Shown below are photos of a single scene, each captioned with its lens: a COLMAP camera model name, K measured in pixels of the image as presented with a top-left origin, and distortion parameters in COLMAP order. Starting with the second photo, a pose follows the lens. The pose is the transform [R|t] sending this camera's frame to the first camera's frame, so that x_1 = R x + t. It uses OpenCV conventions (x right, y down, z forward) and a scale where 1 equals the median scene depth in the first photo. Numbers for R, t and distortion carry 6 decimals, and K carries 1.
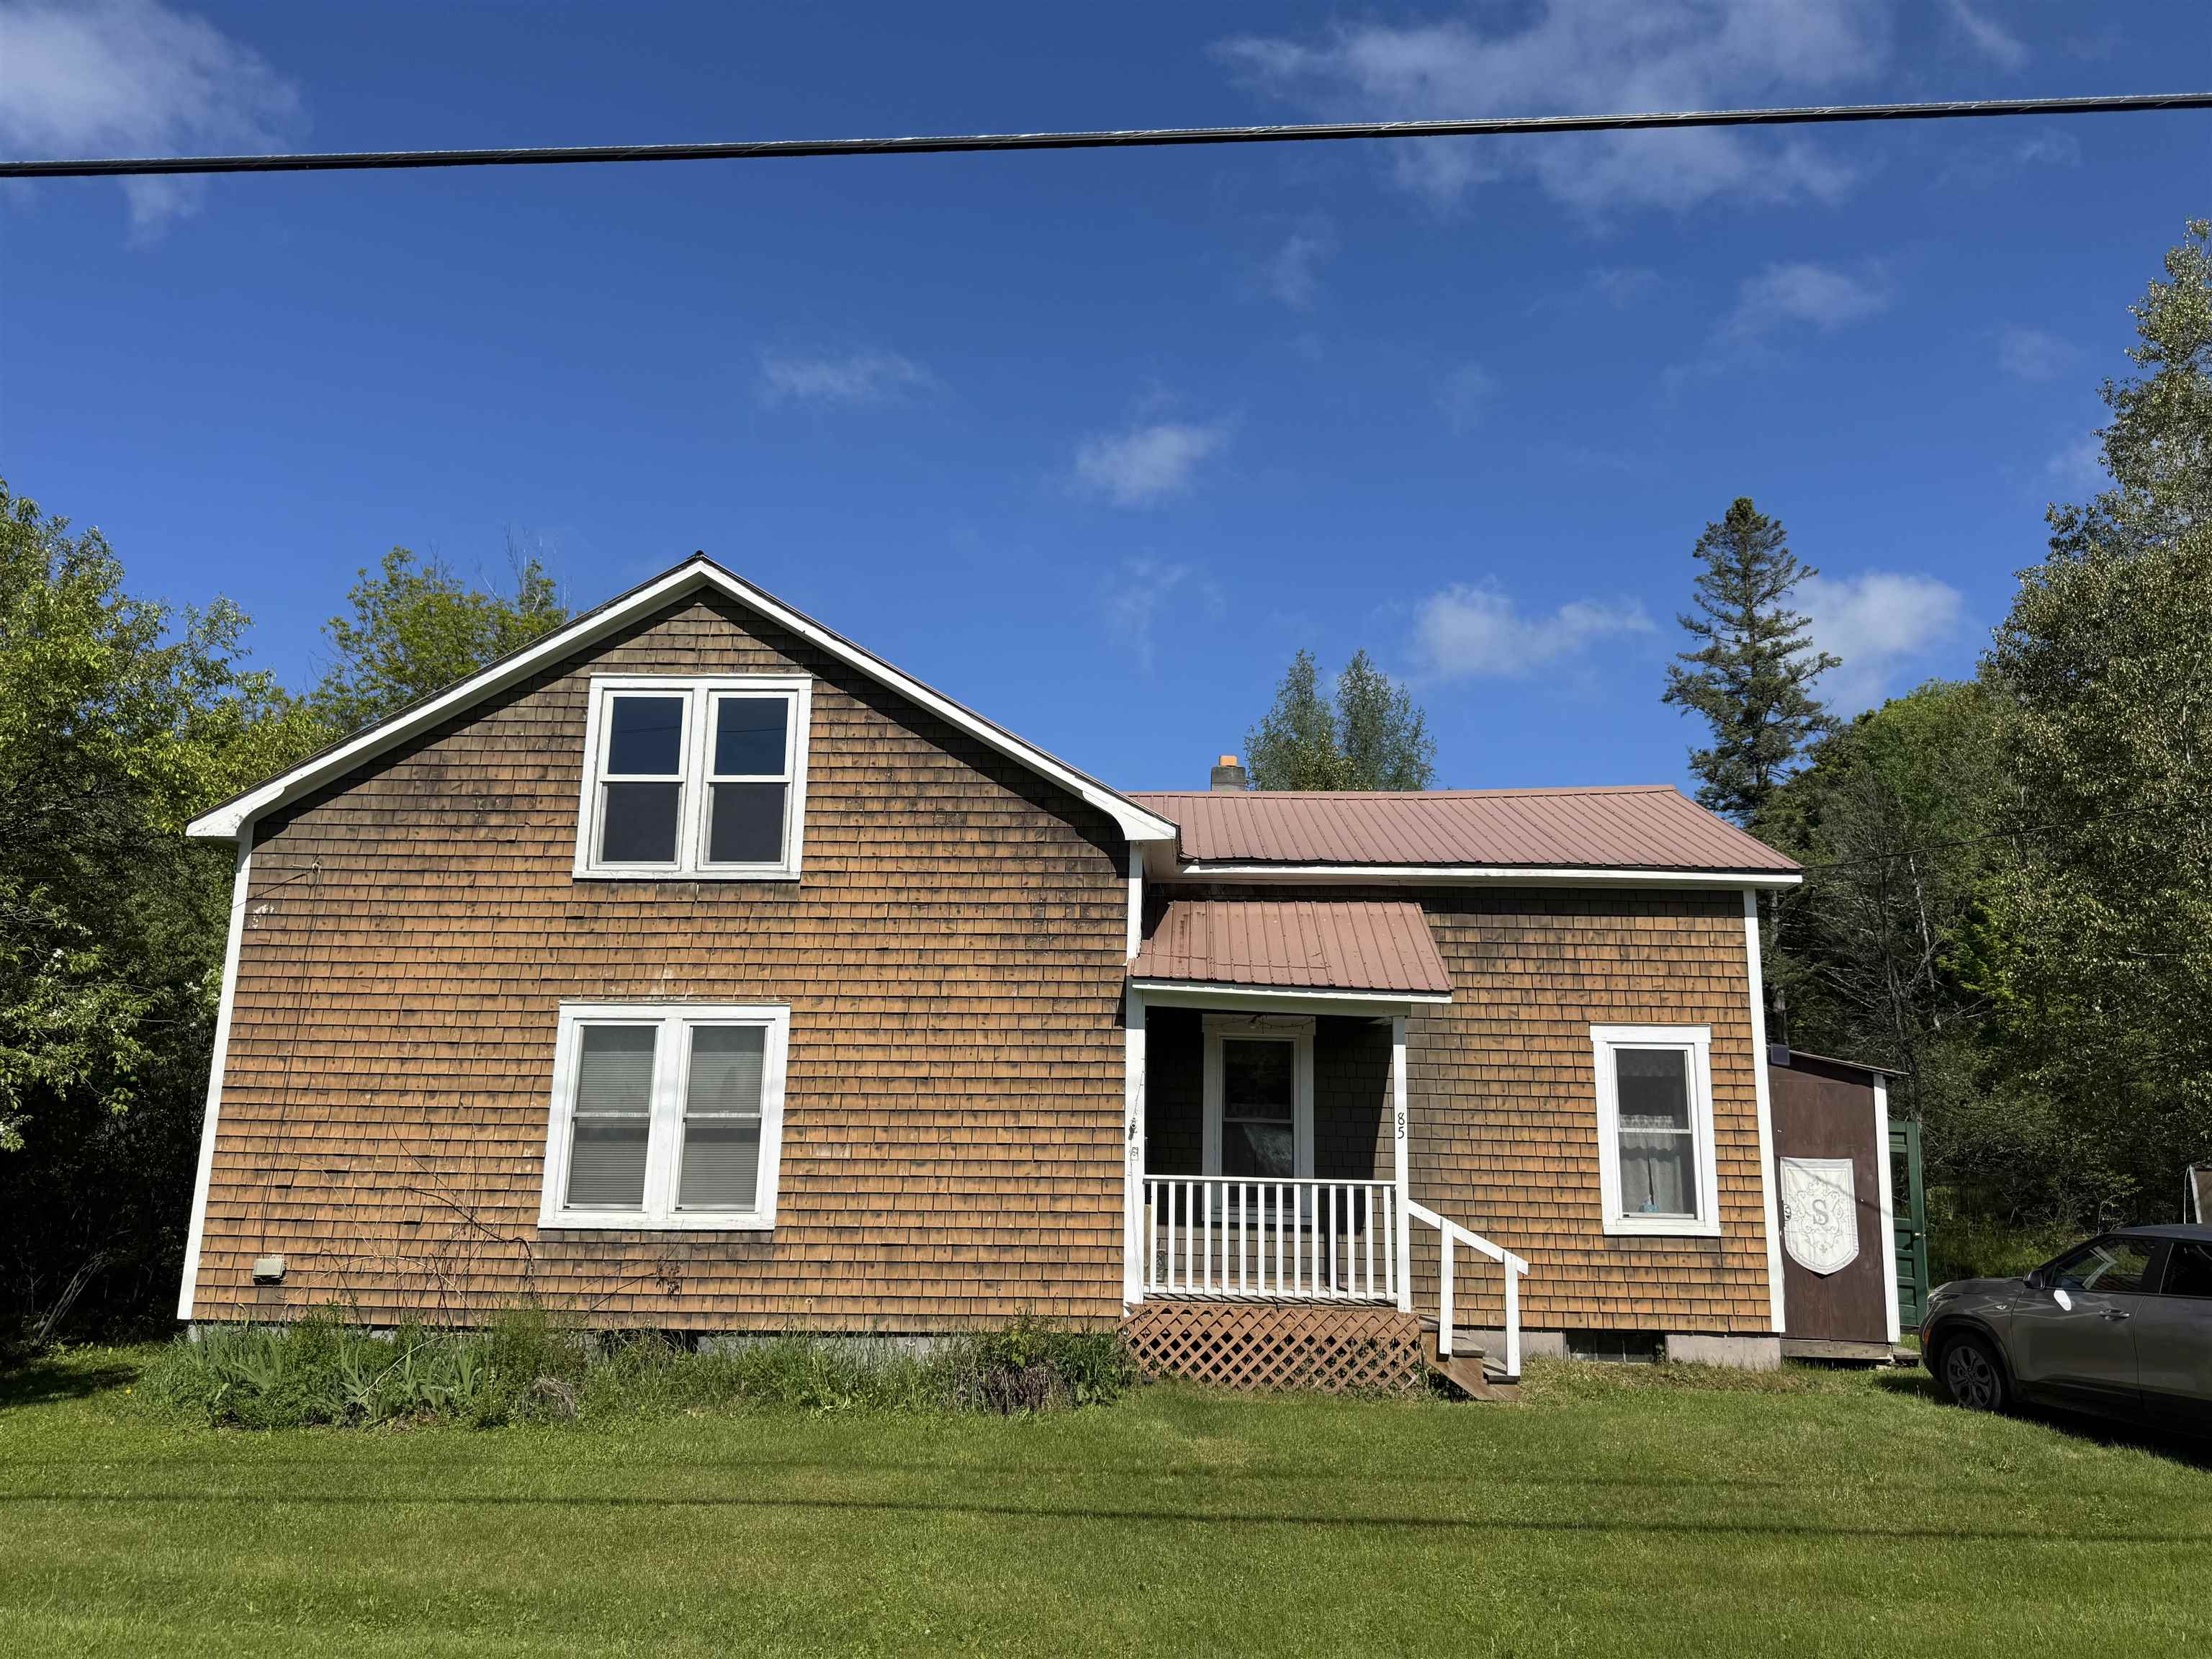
lens RADIAL K [[1590.1, 0, 1103.5], [0, 1590.1, 801.3], [0, 0, 1]] dist [0.160089, -0.306564]
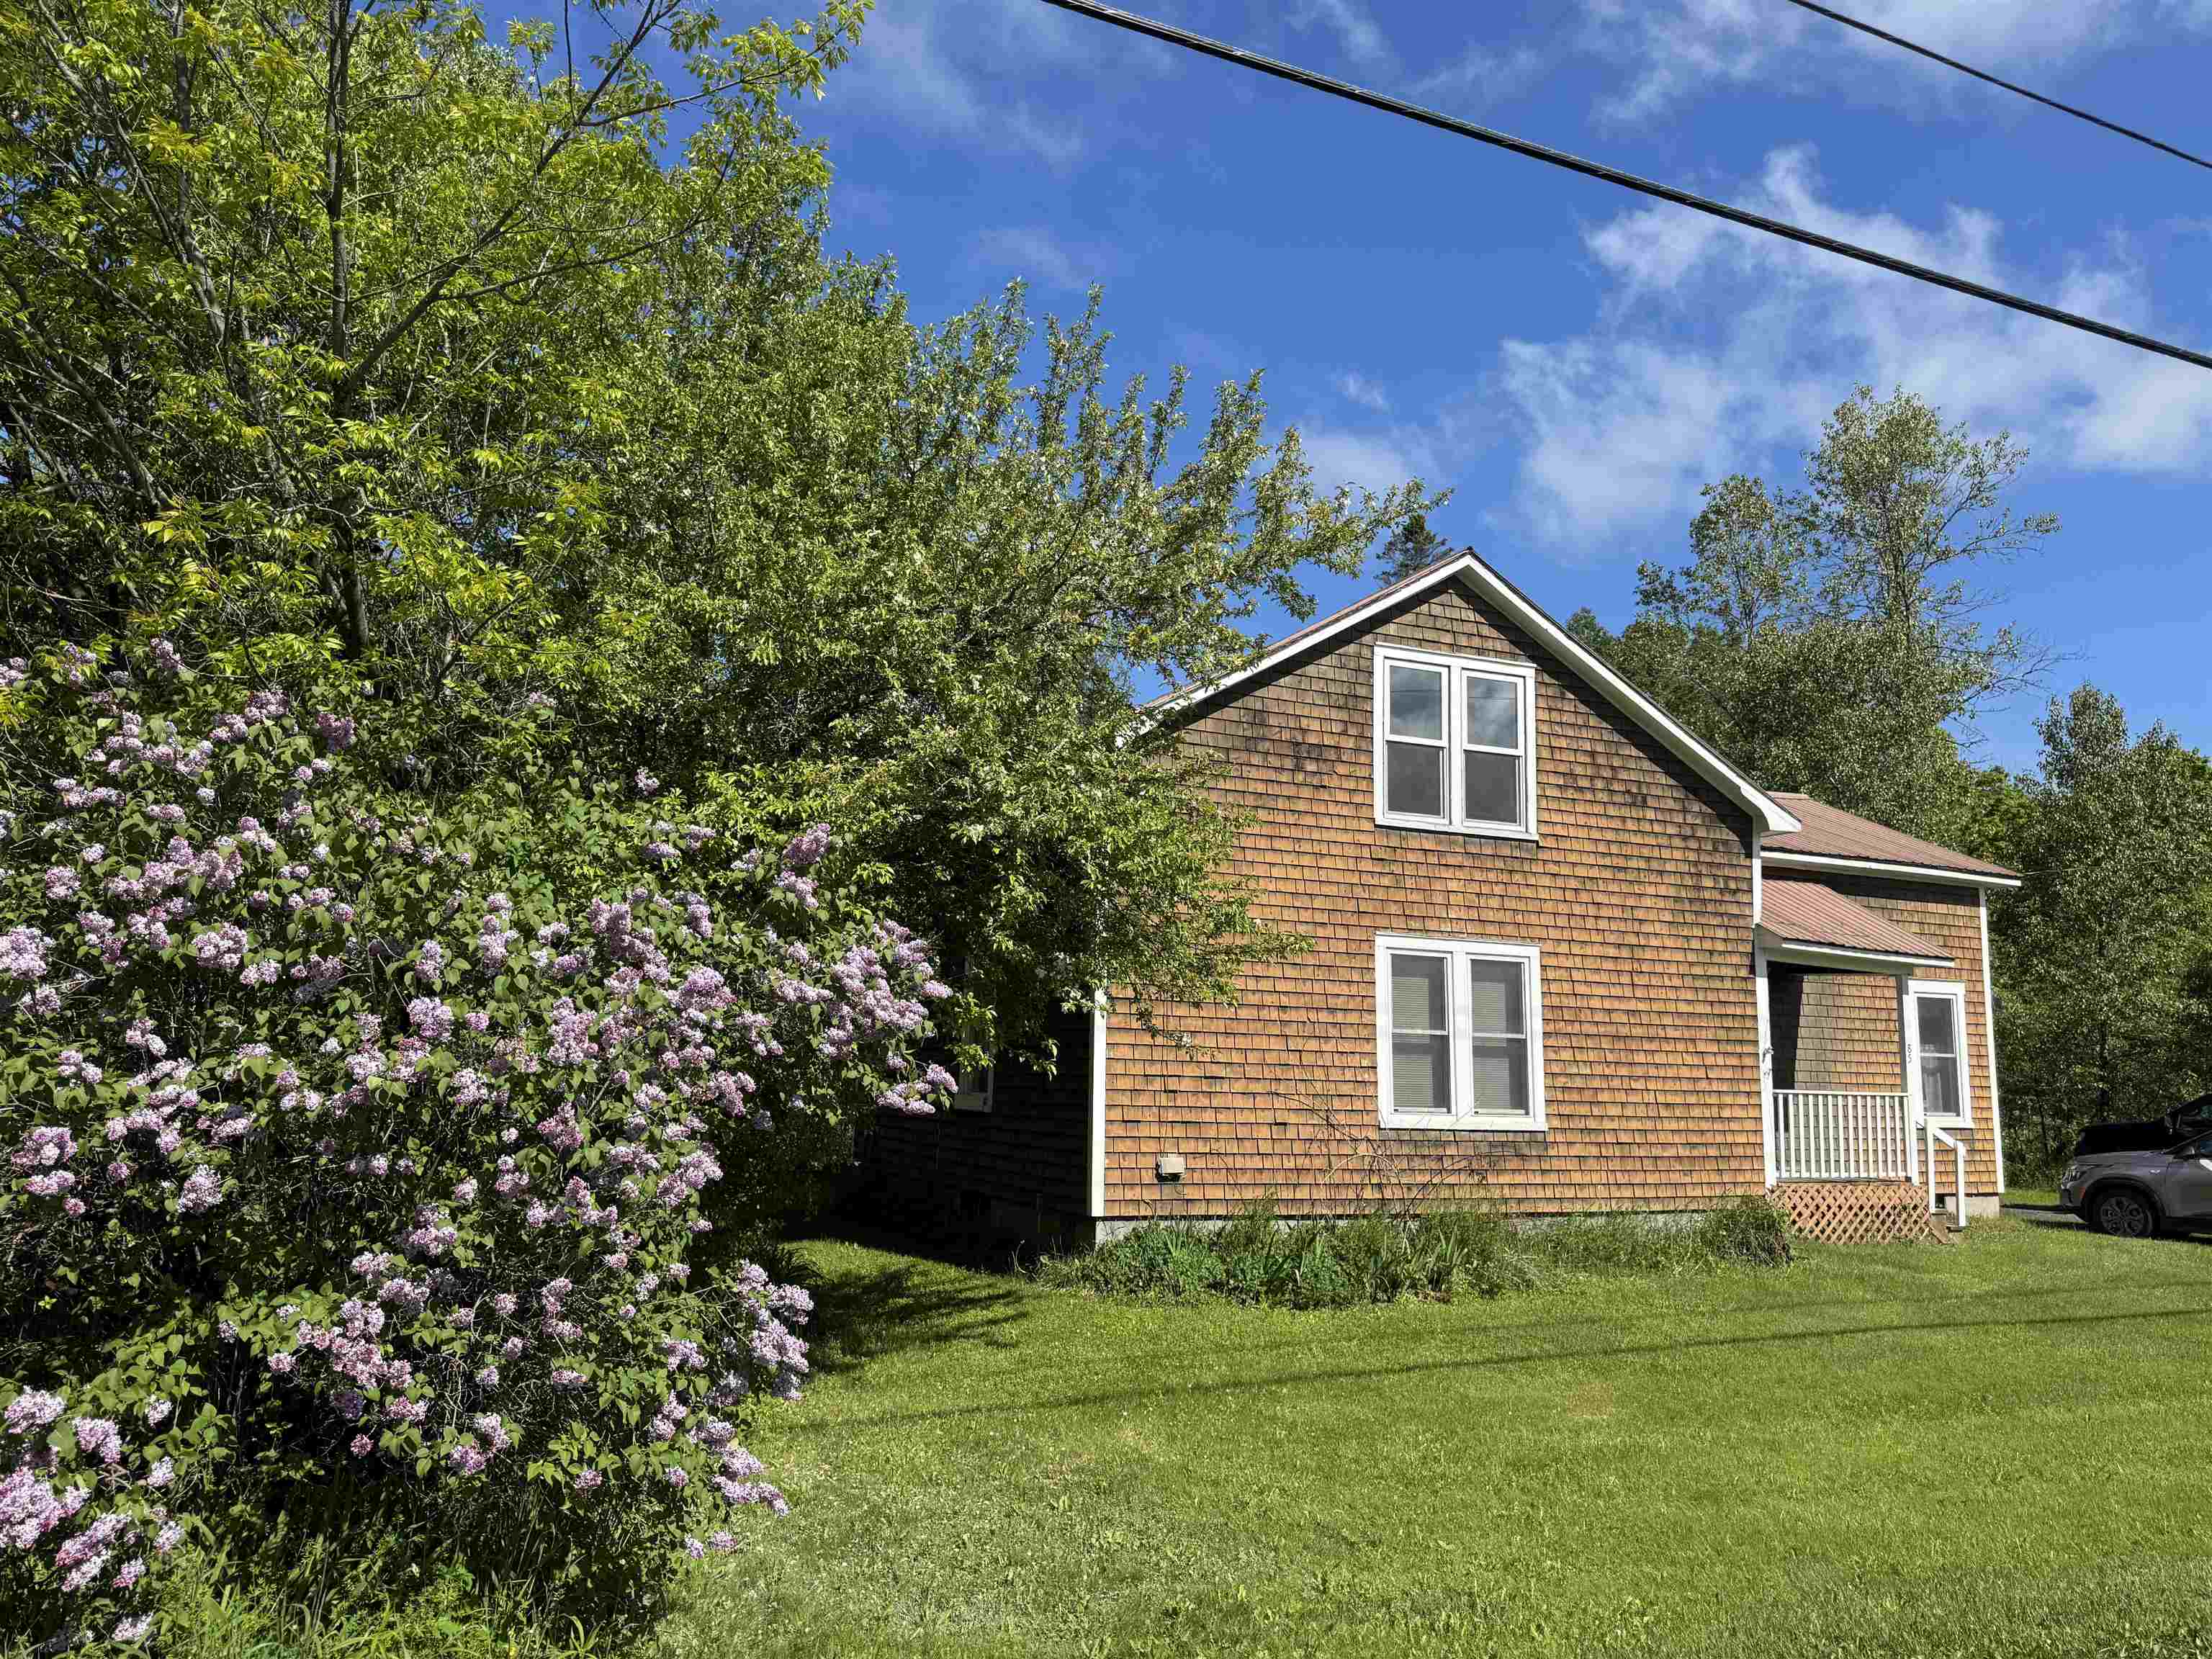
lens RADIAL K [[1590.1, 0, 1103.5], [0, 1590.1, 801.3], [0, 0, 1]] dist [0.160089, -0.306564]
pose [[0.894666, 0.079335, 0.439634, -1.017114], [-0.105567, 0.993778, 0.035497, 0.012105], [-0.434082, -0.078169, 0.897475, 0.075925]]
